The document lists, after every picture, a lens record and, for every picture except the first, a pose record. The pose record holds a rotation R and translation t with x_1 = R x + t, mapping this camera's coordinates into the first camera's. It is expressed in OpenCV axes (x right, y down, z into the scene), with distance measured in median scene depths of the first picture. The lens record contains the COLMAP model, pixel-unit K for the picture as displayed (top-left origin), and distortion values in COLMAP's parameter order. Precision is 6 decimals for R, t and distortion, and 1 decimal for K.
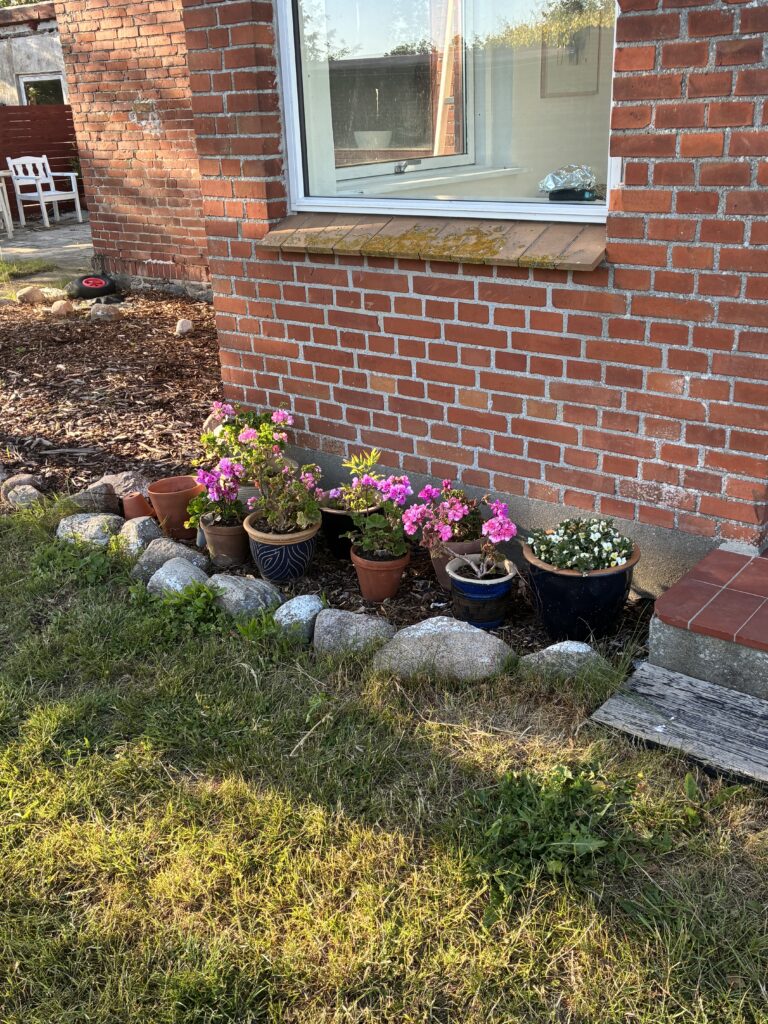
lens RADIAL K [[1017.7, 0, 383.9], [0, 1017.7, 512.1], [0, 0, 1]] dist [-0.092646, 0.000000]
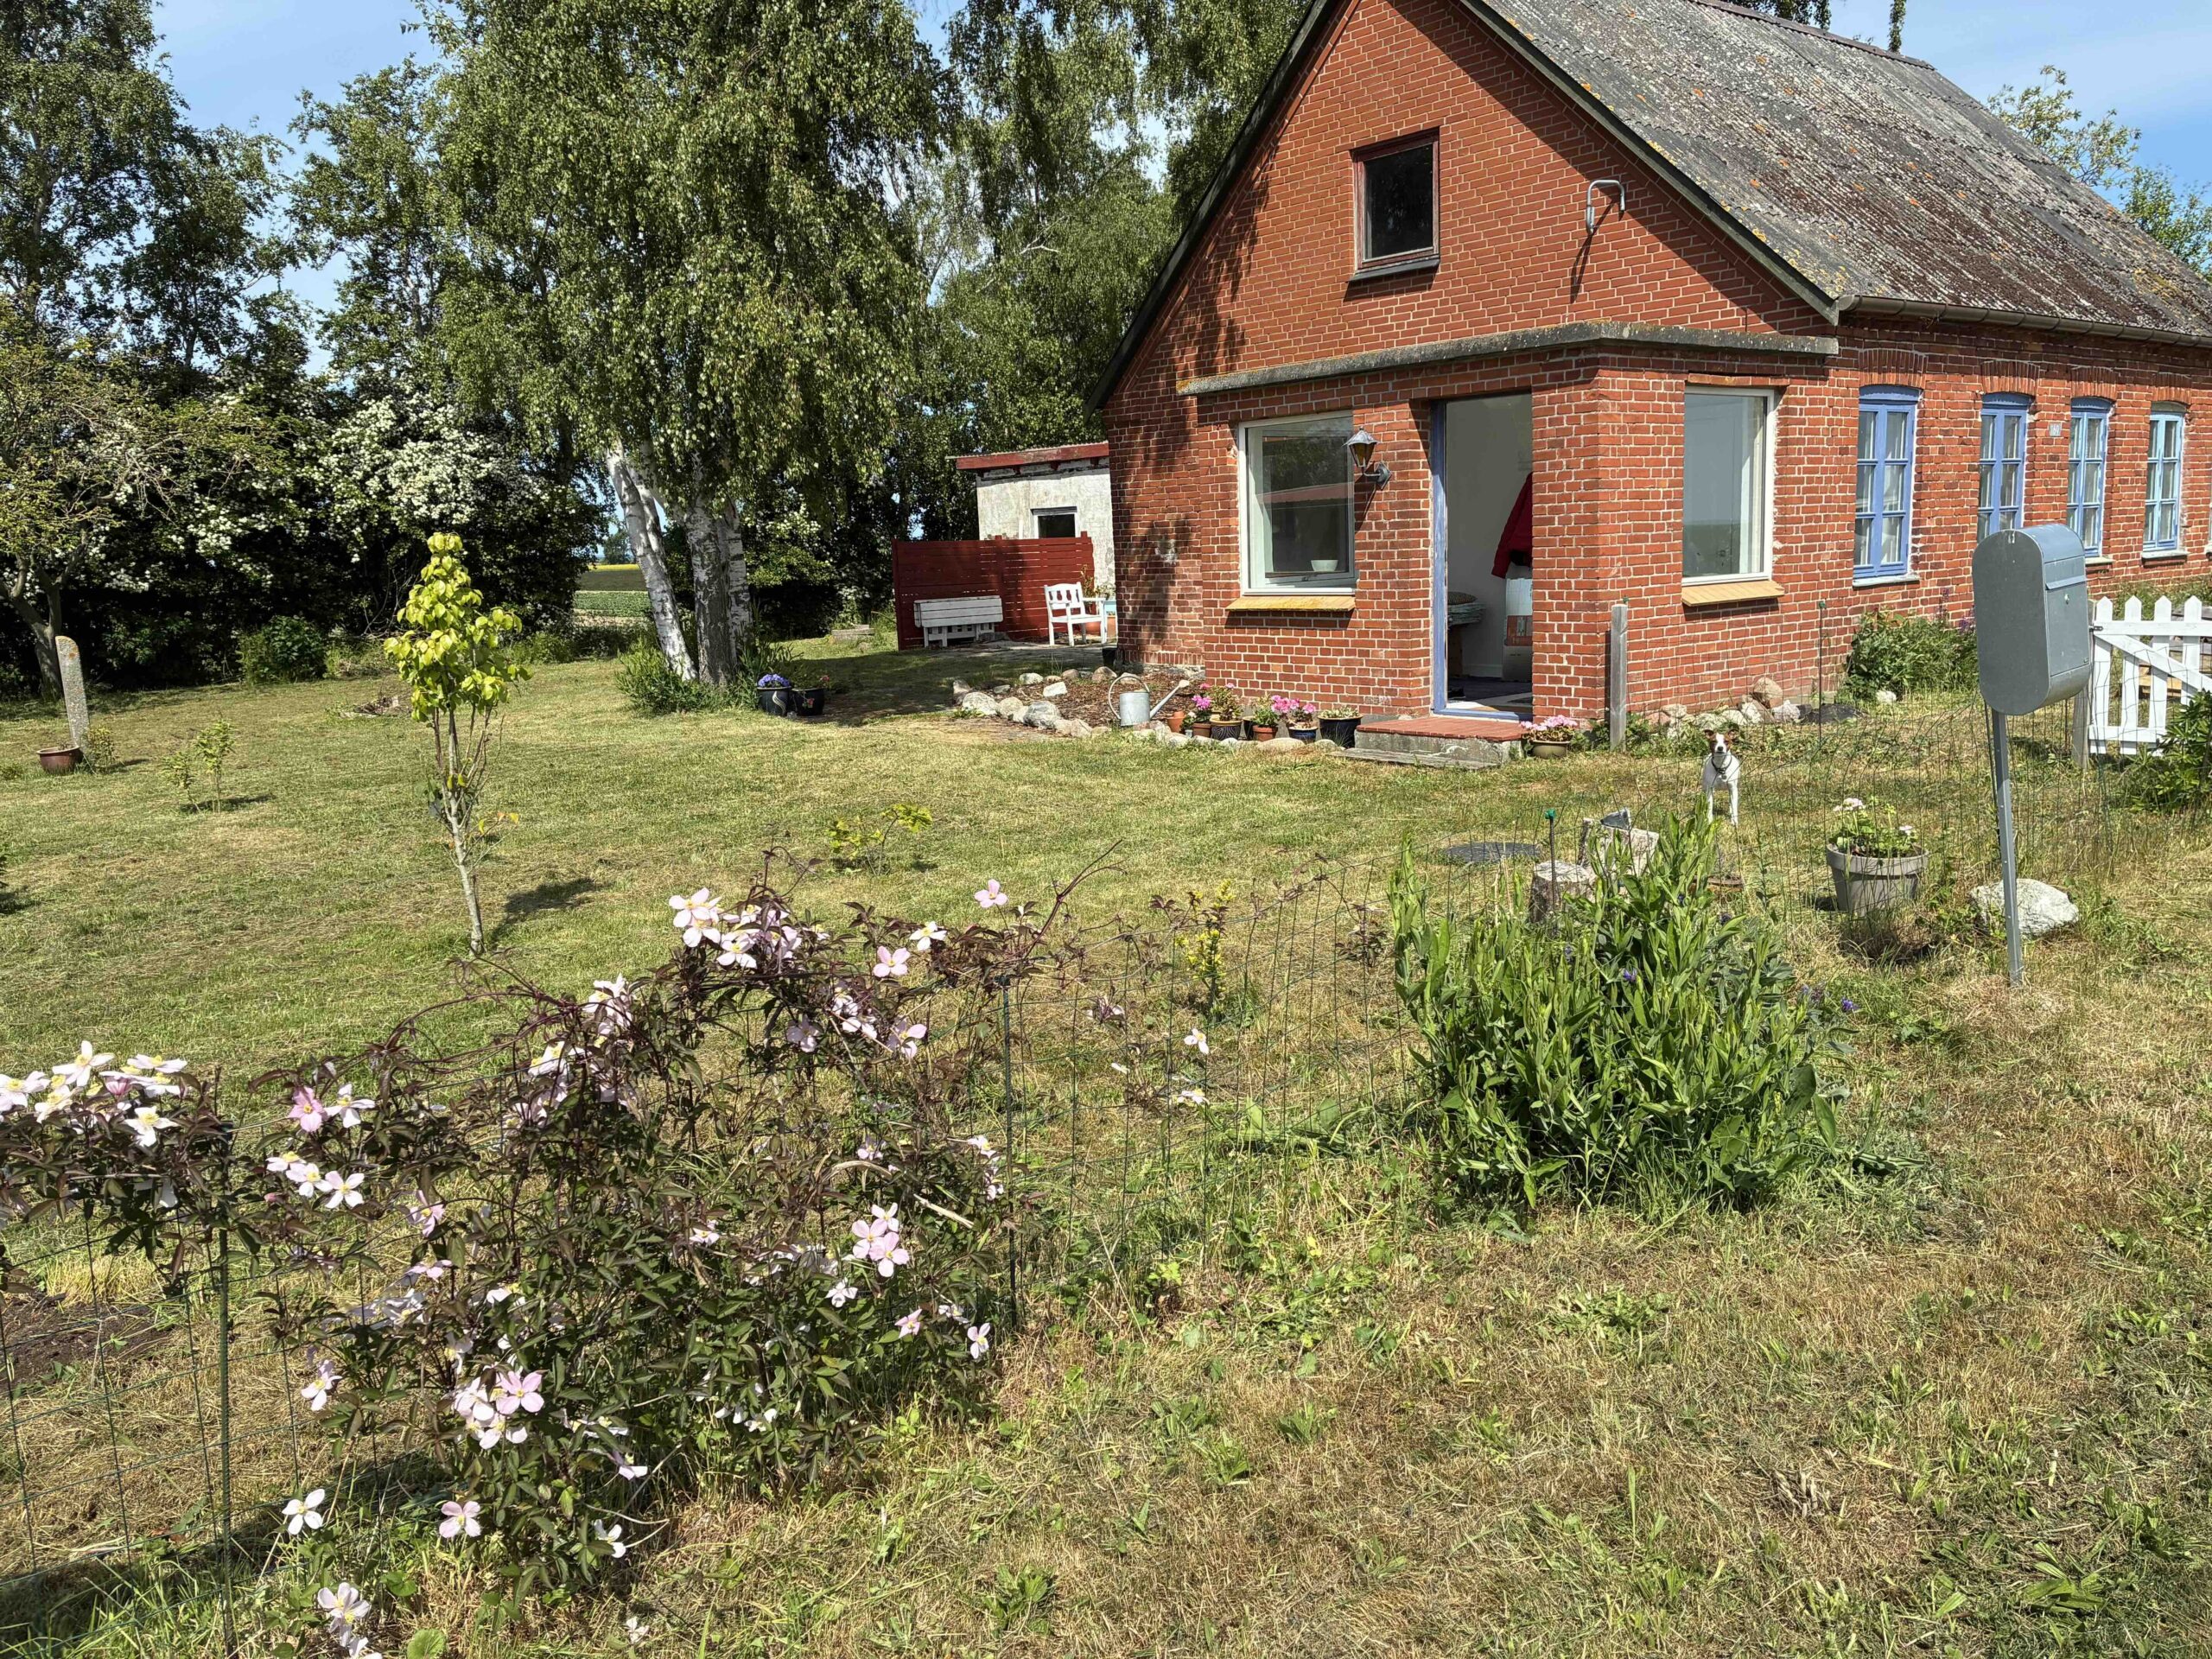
lens RADIAL K [[1689.0, 0, 1107.3], [0, 1689.0, 828.3], [0, 0, 1]] dist [0.006617, 0.003181]
pose [[0.971103, 0.040331, -0.235230, 0.167301], [-0.090703, 0.974032, -0.207446, 0.324343], [0.220755, 0.222787, 0.949544, -0.798659]]
